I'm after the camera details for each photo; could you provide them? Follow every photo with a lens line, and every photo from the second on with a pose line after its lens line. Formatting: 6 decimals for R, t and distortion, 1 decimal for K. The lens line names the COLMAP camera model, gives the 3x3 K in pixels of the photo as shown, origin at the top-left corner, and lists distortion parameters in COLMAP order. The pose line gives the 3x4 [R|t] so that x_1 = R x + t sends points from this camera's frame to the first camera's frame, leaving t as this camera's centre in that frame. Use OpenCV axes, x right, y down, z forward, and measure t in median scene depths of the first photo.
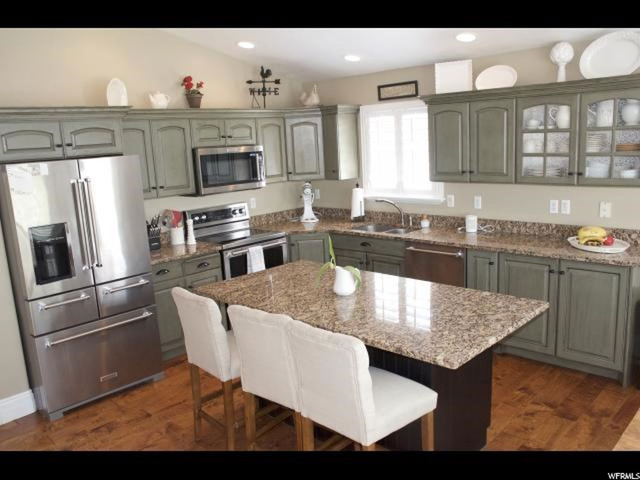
lens RADIAL K [[528.2, 0, 319.8], [0, 528.2, 240.7], [0, 0, 1]] dist [-0.044802, 0.012713]
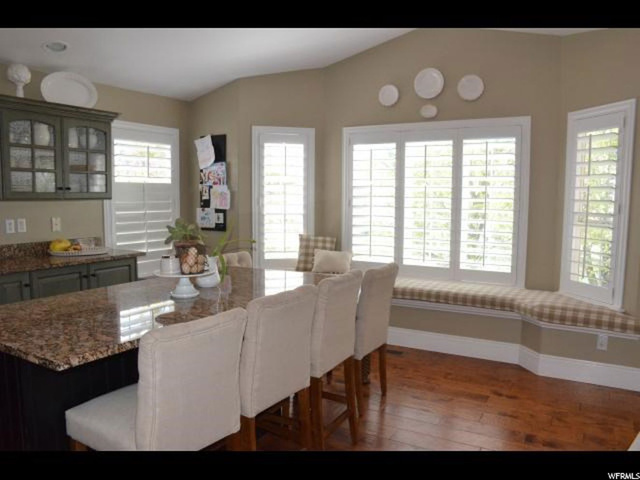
lens RADIAL K [[492.0, 0, 320.7], [0, 492.0, 245.4], [0, 0, 1]] dist [-0.097771, 0.057493]
pose [[-0.211675, -0.058175, 0.975607, -0.549857], [0.192394, 0.976214, 0.099955, -0.008130], [-0.958216, 0.208859, -0.195448, 0.632789]]
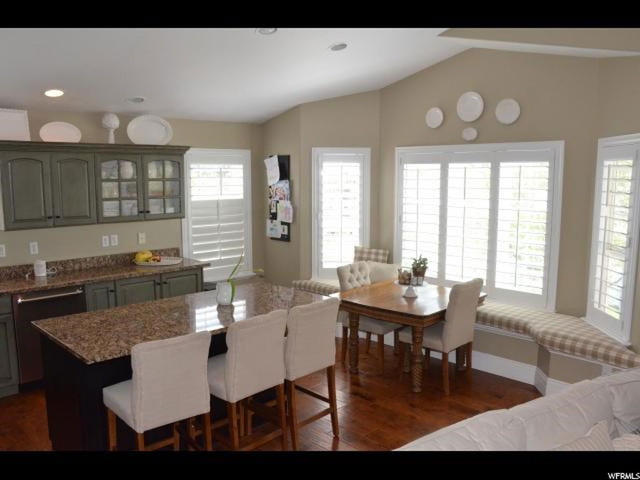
lens RADIAL K [[528.2, 0, 324.5], [0, 528.2, 246.0], [0, 0, 1]] dist [-0.044802, 0.012713]
pose [[0.039697, -0.088352, 0.995298, -0.771523], [0.191640, 0.978265, 0.079197, -0.054058], [-0.980662, 0.187595, 0.055766, 0.430849]]
